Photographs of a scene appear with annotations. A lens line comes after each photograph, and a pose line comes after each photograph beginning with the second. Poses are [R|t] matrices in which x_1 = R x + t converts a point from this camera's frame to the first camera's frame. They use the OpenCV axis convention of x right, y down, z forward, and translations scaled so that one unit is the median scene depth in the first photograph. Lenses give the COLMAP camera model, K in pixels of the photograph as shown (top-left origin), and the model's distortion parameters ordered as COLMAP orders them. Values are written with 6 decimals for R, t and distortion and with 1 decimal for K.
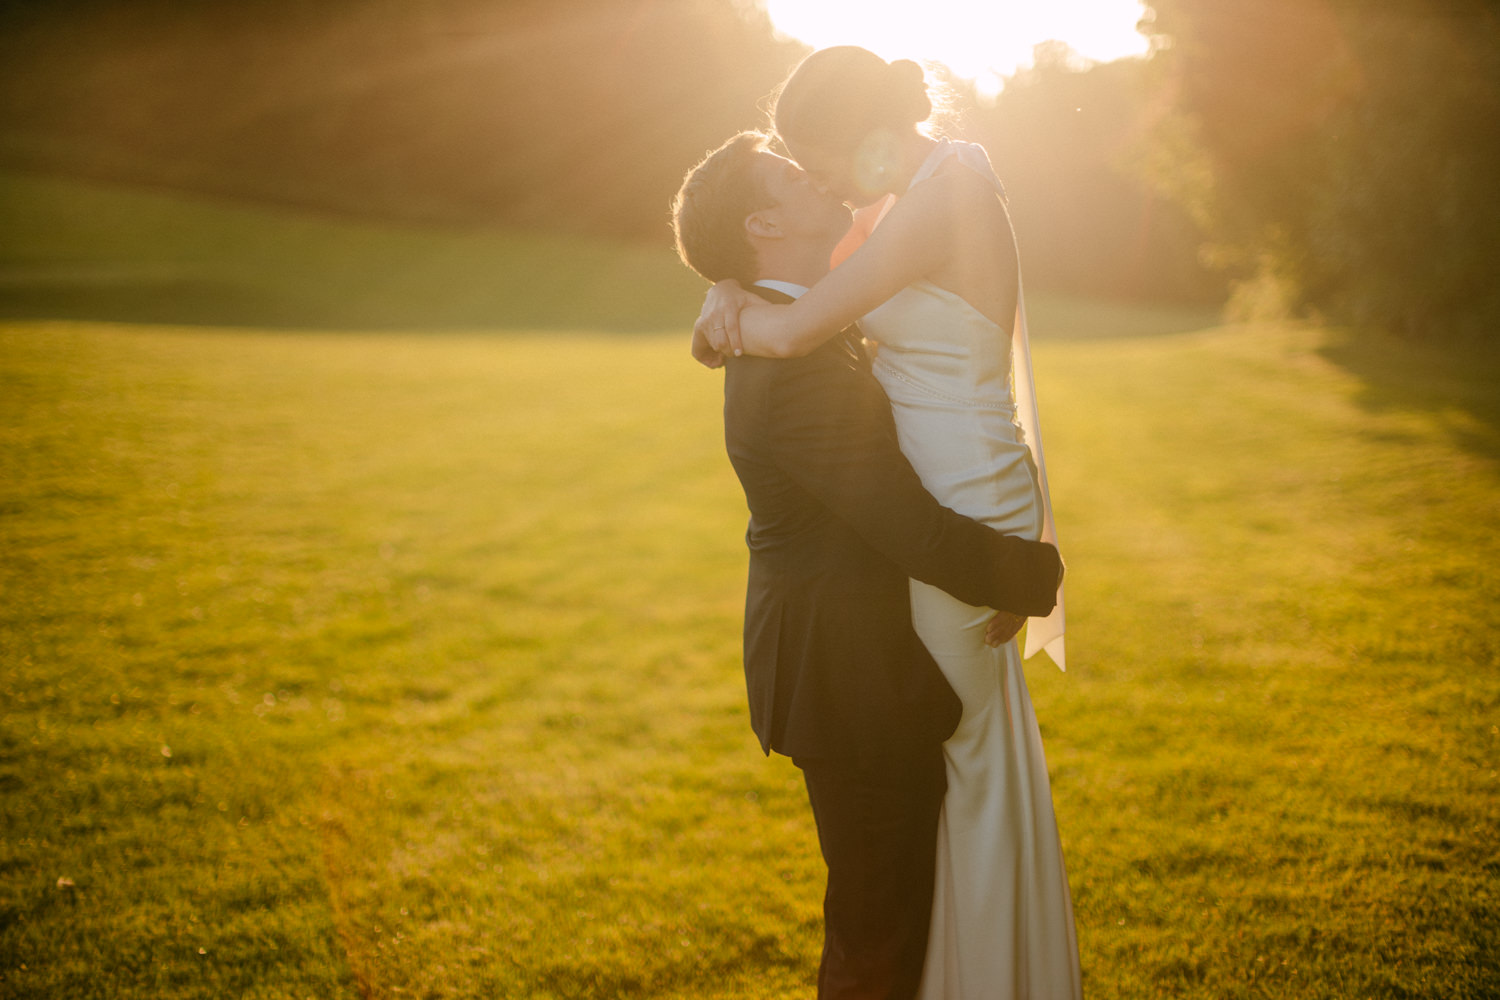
lens RADIAL K [[2211.7, 0, 750.0], [0, 2211.7, 500.0], [0, 0, 1]] dist [-0.192740, 0.426762]
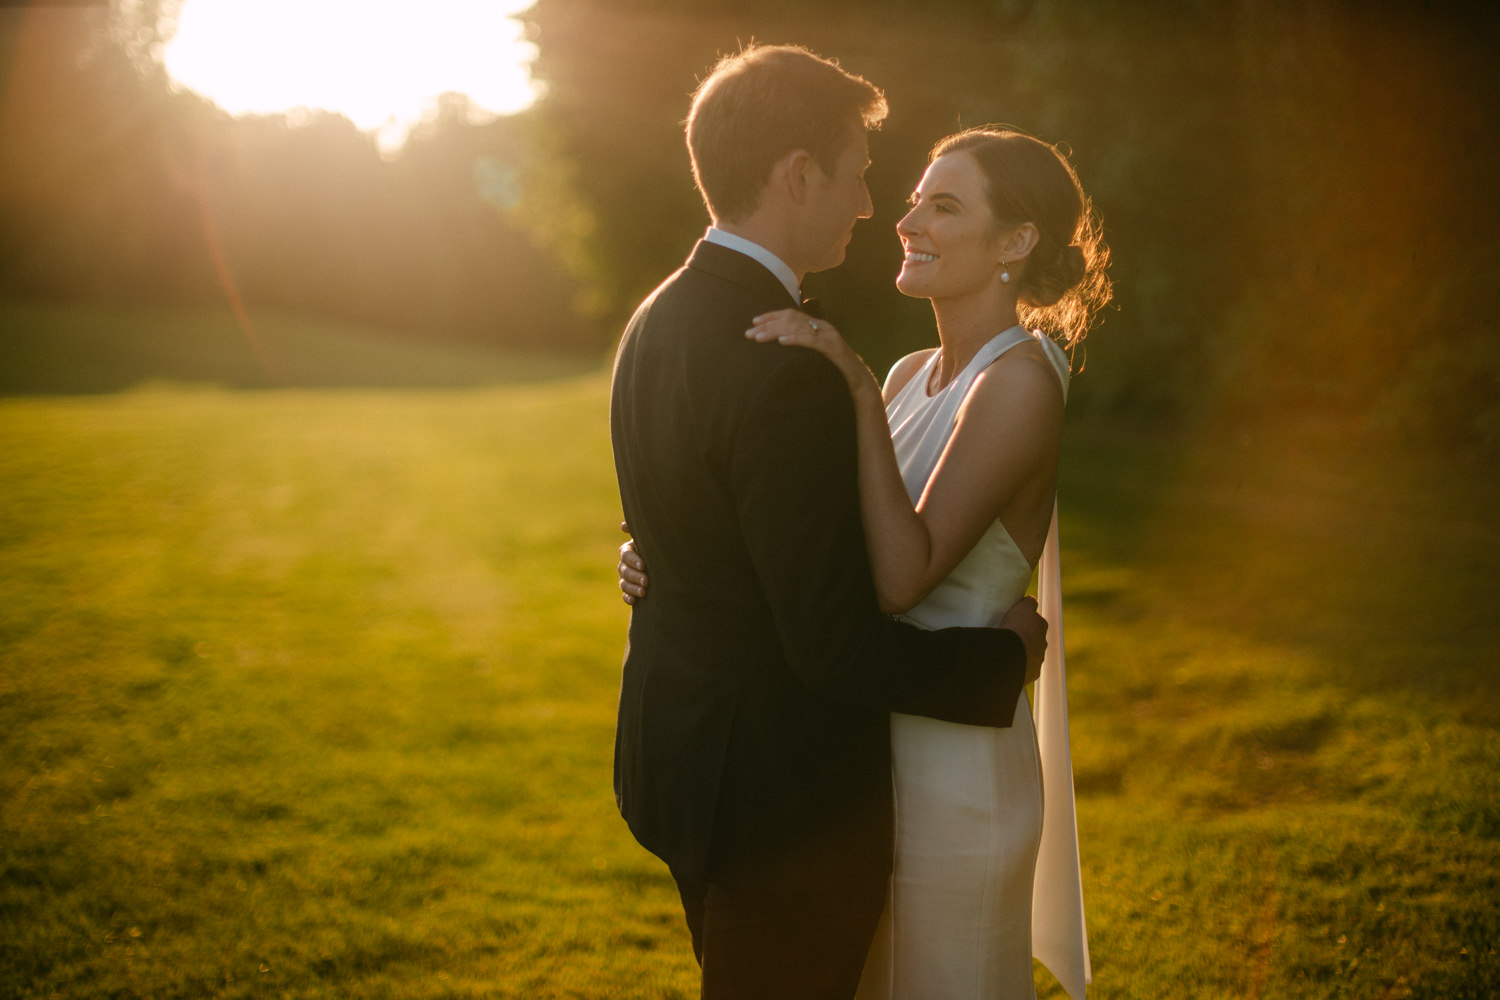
lens RADIAL K [[2211.7, 0, 750.0], [0, 2211.7, 500.0], [0, 0, 1]] dist [-0.192740, 0.426762]
pose [[0.964595, -0.034846, 0.261425, 0.090017], [0.041057, 0.998989, -0.018332, -0.000342], [-0.260522, 0.028416, 0.965050, 0.064021]]
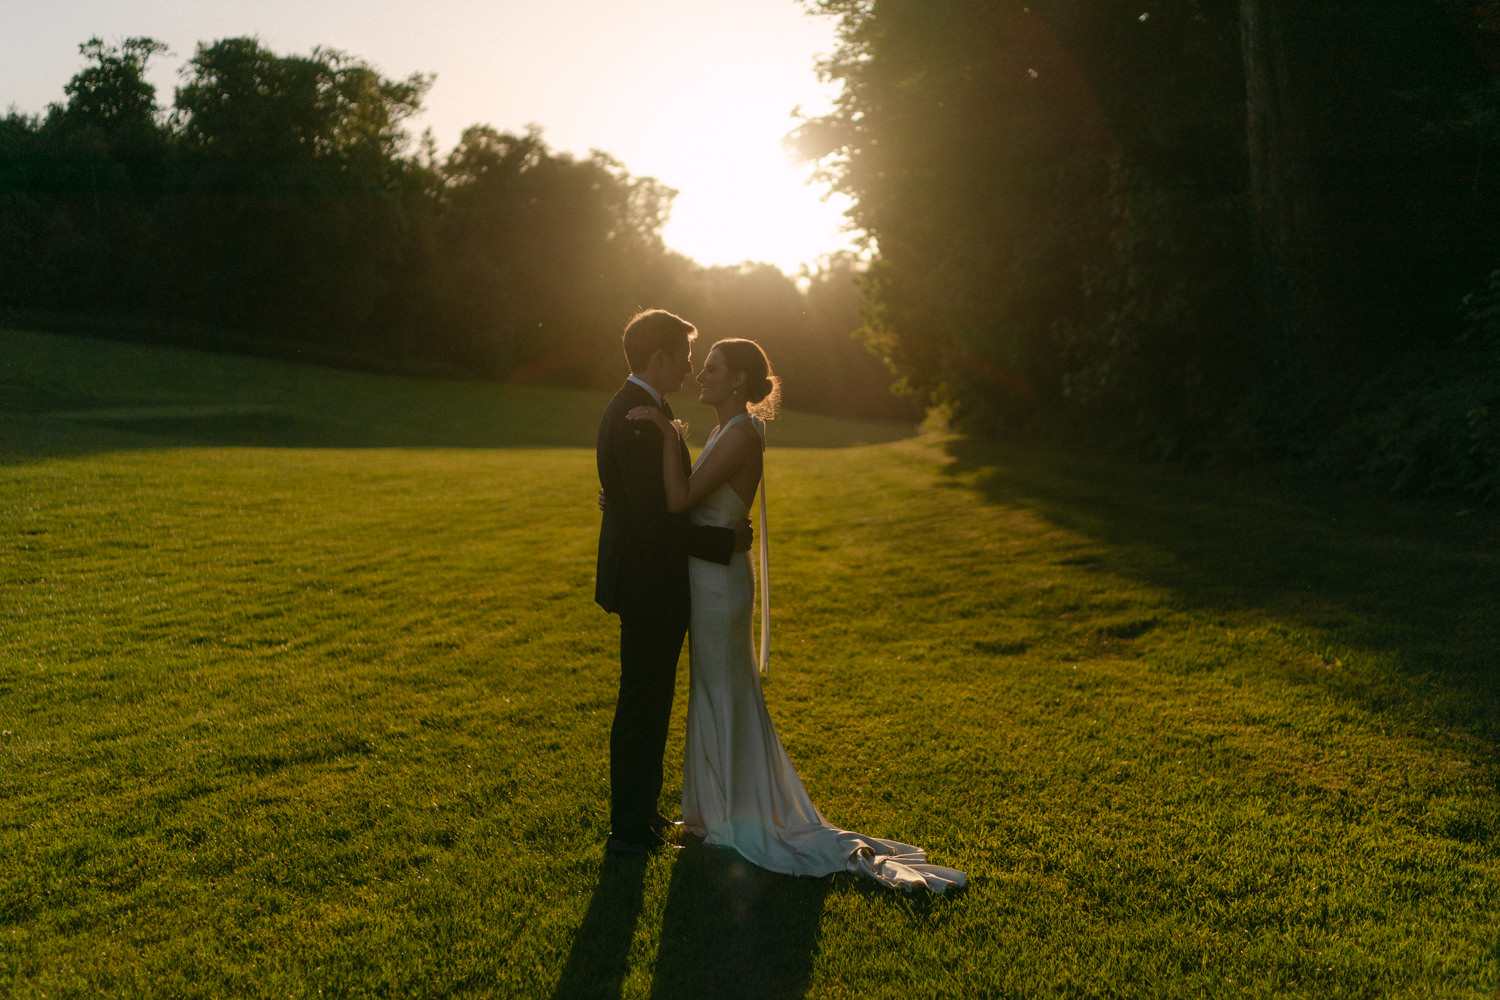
lens RADIAL K [[1424.0, 0, 750.0], [0, 1424.0, 500.0], [0, 0, 1]] dist [-0.012298, 0.003108]
pose [[0.997561, -0.017557, 0.067552, 0.184753], [0.020011, 0.999157, -0.035834, 0.025403], [-0.066866, 0.037099, 0.997072, -0.202655]]
